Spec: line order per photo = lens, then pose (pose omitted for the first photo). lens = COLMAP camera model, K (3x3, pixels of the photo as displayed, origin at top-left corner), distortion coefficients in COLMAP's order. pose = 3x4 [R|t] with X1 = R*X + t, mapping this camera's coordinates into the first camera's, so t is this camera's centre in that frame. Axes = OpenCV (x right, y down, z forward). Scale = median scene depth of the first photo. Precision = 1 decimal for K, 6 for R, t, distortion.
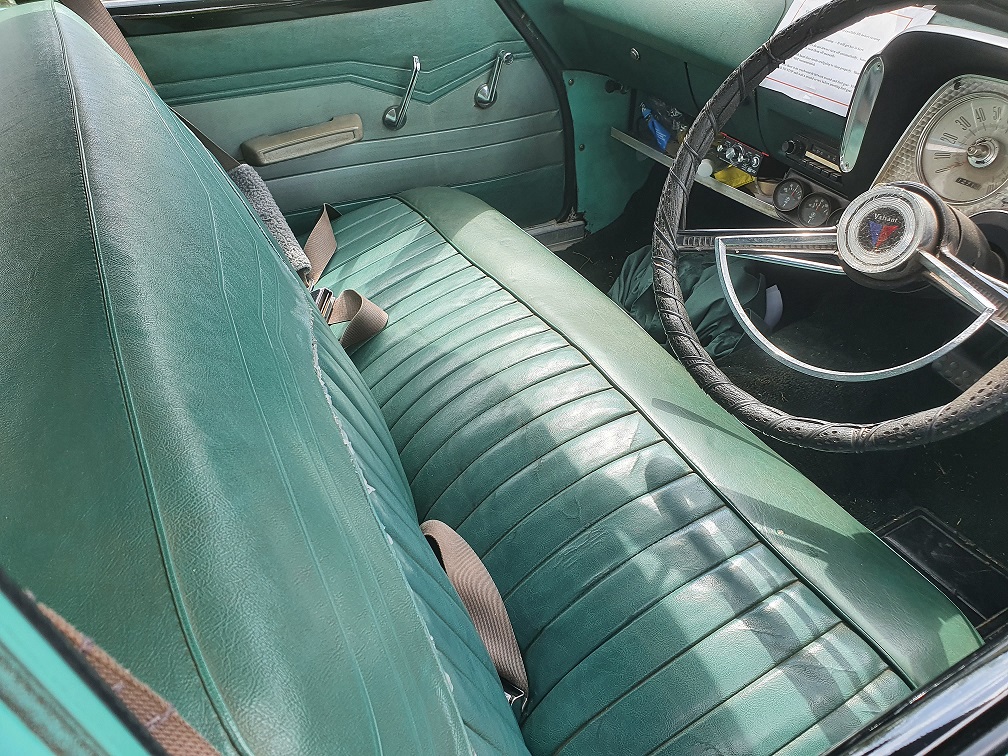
lens RADIAL K [[774.6, 0, 513.7], [0, 774.6, 390.4], [0, 0, 1]] dist [0.068093, -0.071774]
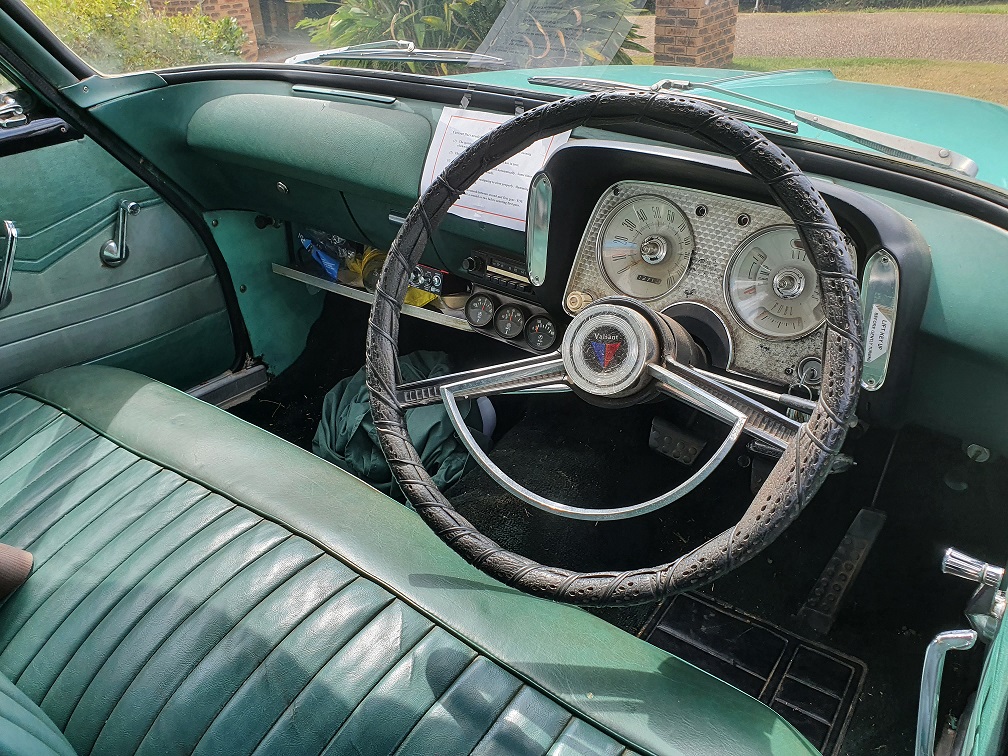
lens RADIAL K [[794.8, 0, 504.0], [0, 794.8, 378.0], [0, 0, 1]] dist [0.028531, -0.003225]
pose [[0.905770, -0.204370, 0.371232, -0.004585], [0.256126, 0.961928, -0.095364, -0.087078], [-0.337609, 0.181460, 0.923630, 0.126229]]
